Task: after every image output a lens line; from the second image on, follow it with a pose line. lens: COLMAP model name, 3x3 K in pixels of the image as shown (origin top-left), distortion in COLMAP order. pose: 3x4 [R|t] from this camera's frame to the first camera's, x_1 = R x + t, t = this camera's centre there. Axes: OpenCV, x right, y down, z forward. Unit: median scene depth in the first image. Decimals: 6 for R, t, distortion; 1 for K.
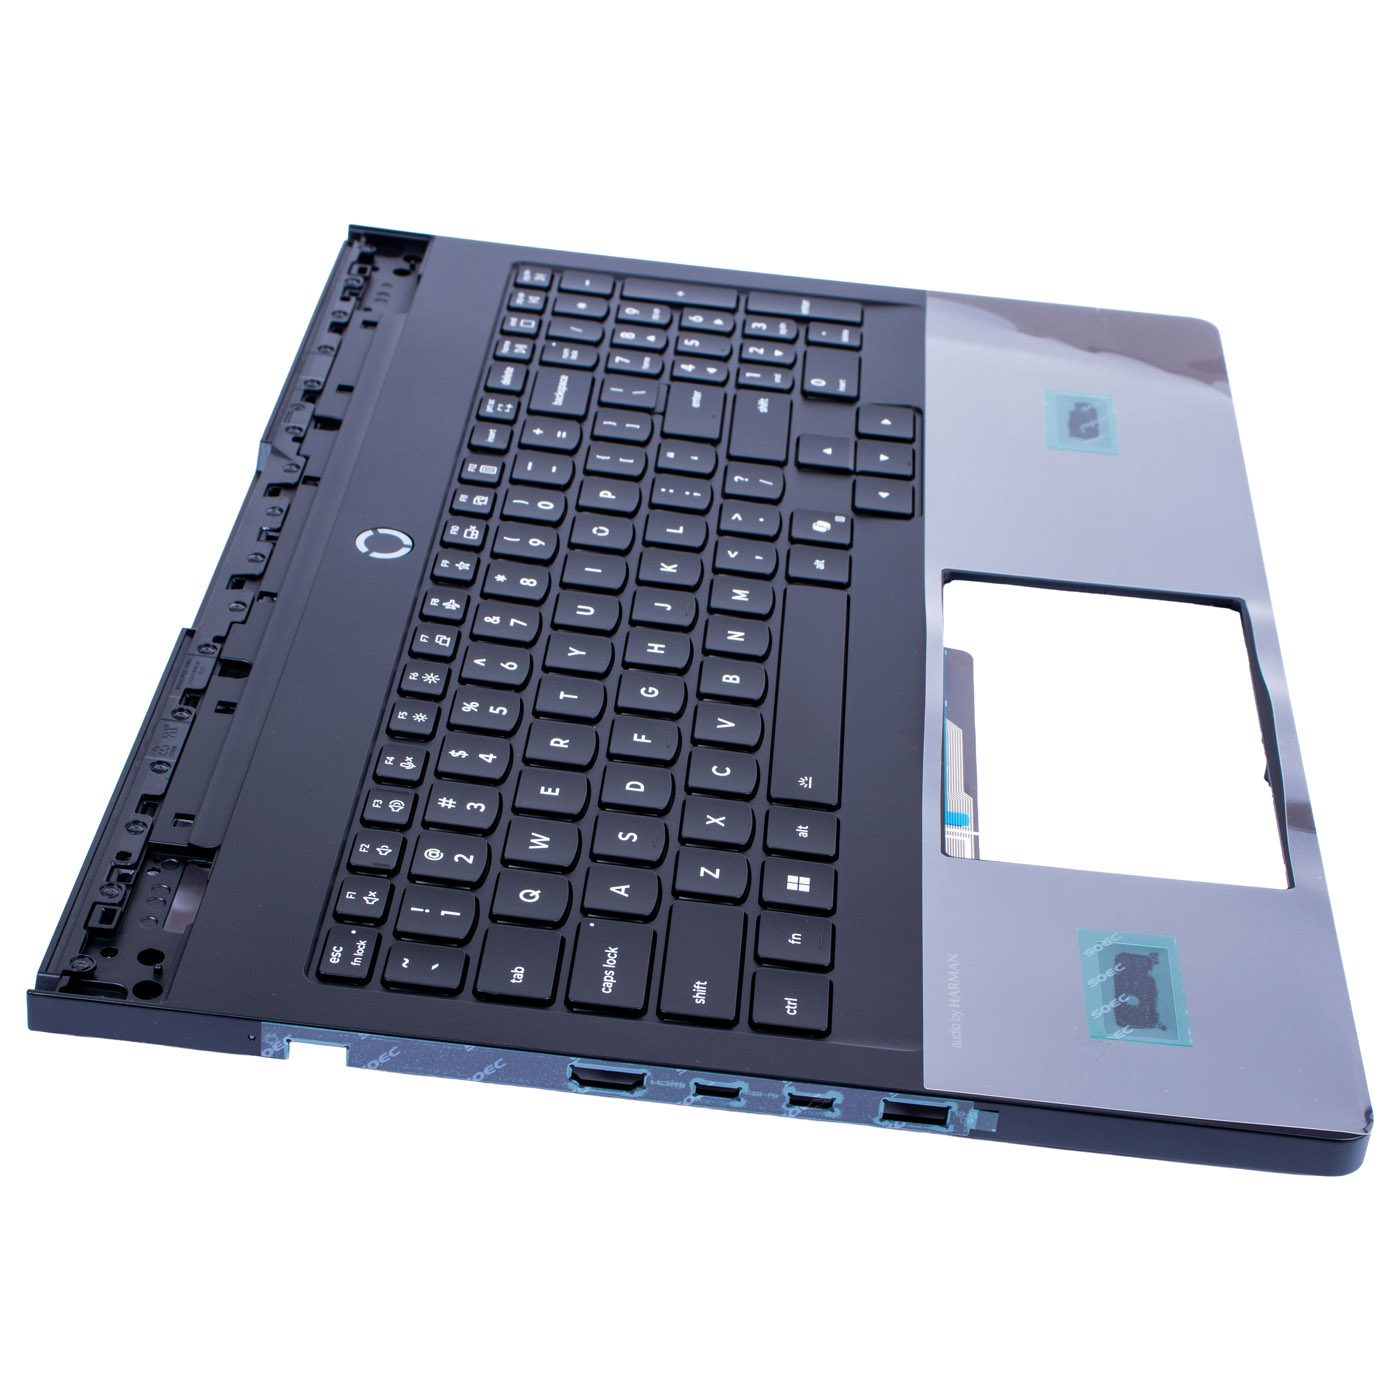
lens RADIAL K [[2748.9, 0, 693.2], [0, 2748.9, 698.9], [0, 0, 1]] dist [0.108389, 0.000000]
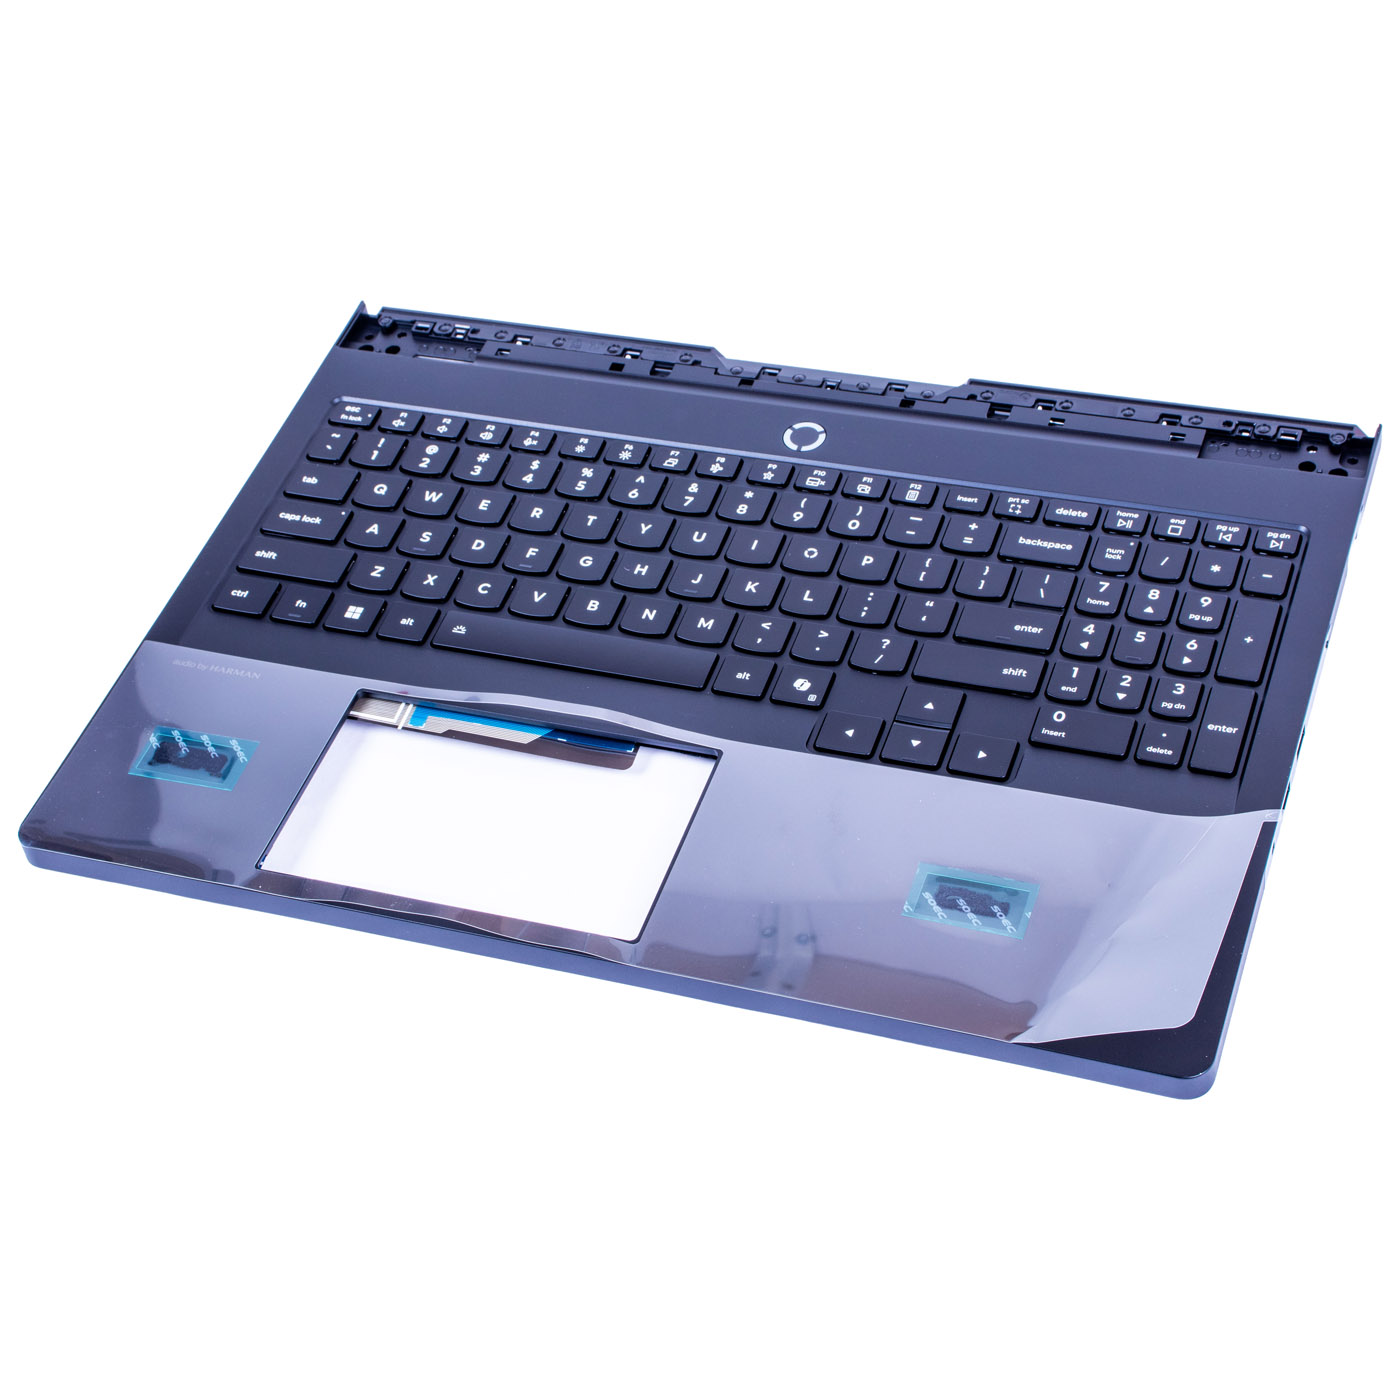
lens RADIAL K [[2768.0, 0, 700.5], [0, 2768.0, 698.0], [0, 0, 1]] dist [0.132038, 0.000000]
pose [[-0.263032, 0.656639, -0.706852, 0.942947], [-0.461228, 0.557923, 0.689921, -0.898584], [0.847398, 0.507491, 0.156109, 0.823572]]
